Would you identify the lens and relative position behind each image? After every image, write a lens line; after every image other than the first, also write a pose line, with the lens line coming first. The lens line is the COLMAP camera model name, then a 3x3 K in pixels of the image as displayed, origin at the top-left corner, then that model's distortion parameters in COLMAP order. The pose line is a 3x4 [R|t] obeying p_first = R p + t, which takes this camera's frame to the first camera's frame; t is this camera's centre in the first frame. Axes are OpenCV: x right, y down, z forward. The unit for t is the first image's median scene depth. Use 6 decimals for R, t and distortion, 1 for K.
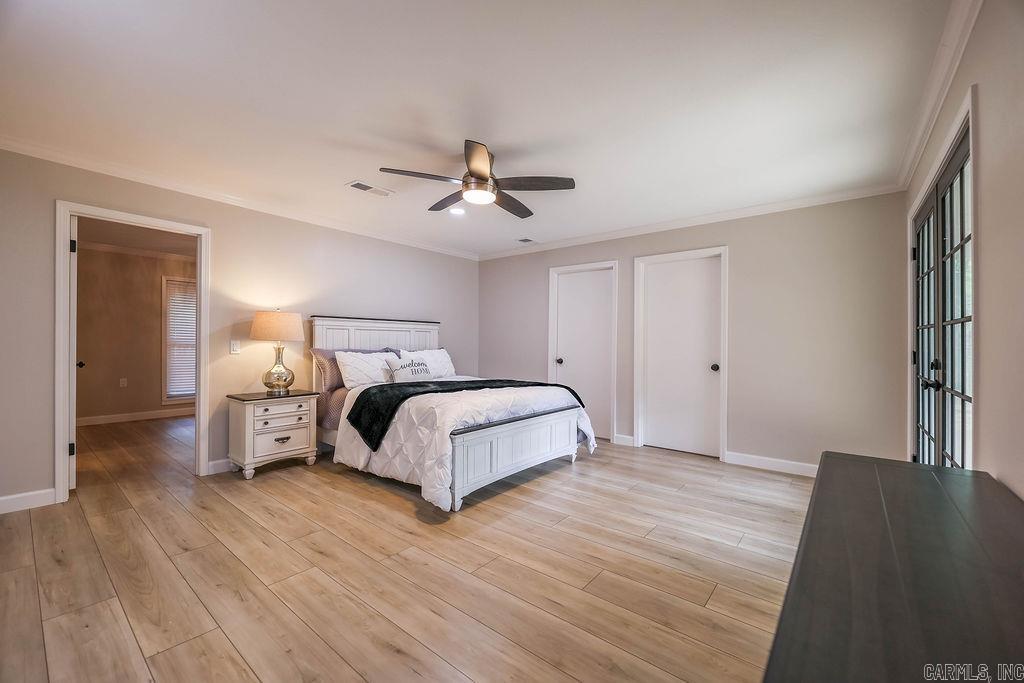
lens RADIAL K [[408.4, 0, 521.9], [0, 408.4, 350.0], [0, 0, 1]] dist [0.001968, -0.000043]
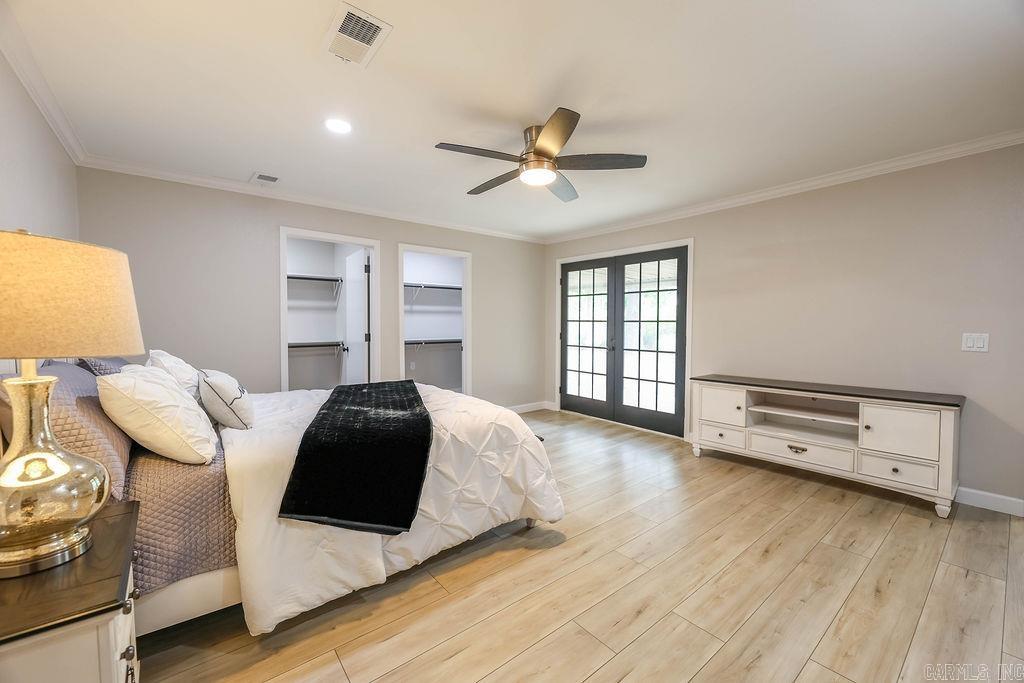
lens RADIAL K [[408.4, 0, 510.5], [0, 408.4, 342.3], [0, 0, 1]] dist [0.001968, -0.000043]
pose [[0.219527, -0.049796, 0.974335, -1.390913], [0.012345, 0.998758, 0.048263, -0.069615], [-0.975528, 0.001433, 0.219869, 1.155020]]
